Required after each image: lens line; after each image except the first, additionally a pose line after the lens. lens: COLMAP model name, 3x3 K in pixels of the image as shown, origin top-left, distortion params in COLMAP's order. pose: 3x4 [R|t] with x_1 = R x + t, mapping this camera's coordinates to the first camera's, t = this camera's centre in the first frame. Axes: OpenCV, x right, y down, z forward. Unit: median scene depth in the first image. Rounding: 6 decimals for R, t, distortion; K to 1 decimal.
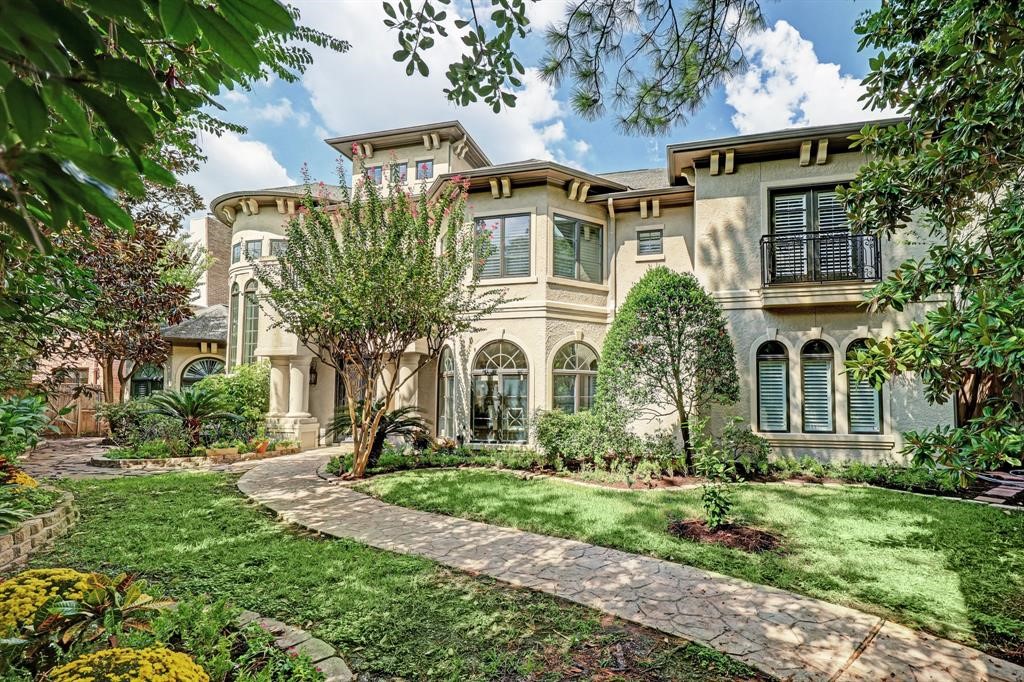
lens RADIAL K [[408.8, 0, 532.2], [0, 408.8, 371.7], [0, 0, 1]] dist [-0.000501, -0.000096]
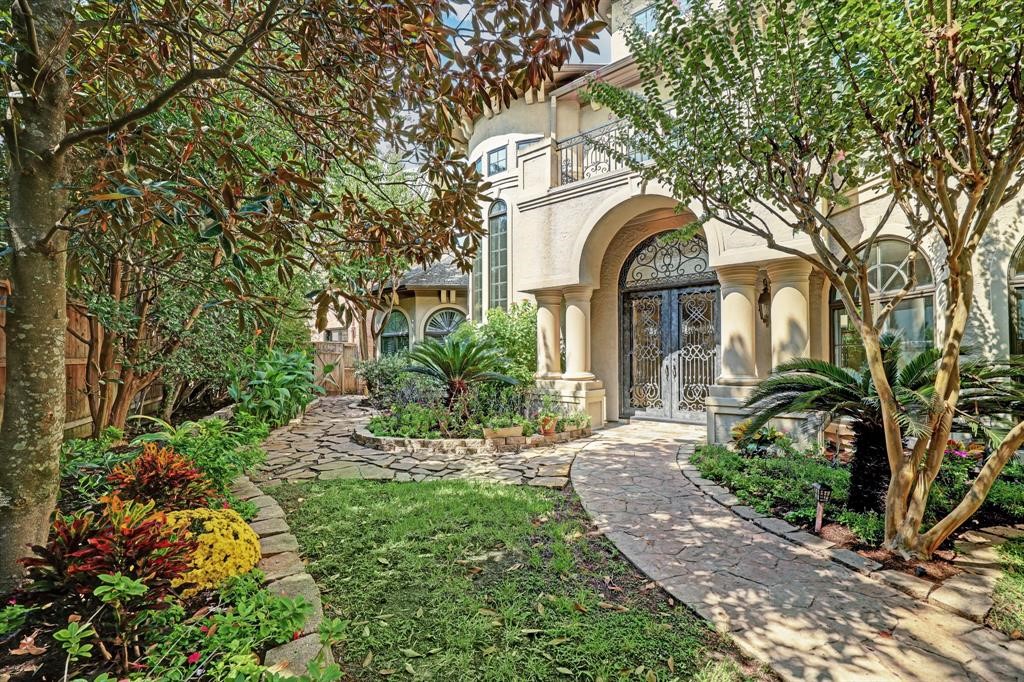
lens RADIAL K [[408.8, 0, 511.3], [0, 408.8, 346.7], [0, 0, 1]] dist [-0.000501, -0.000096]
pose [[0.900854, -0.017646, -0.433763, -0.375964], [0.032386, 0.999121, 0.026614, 0.035577], [0.432912, -0.038023, 0.900634, 0.348245]]
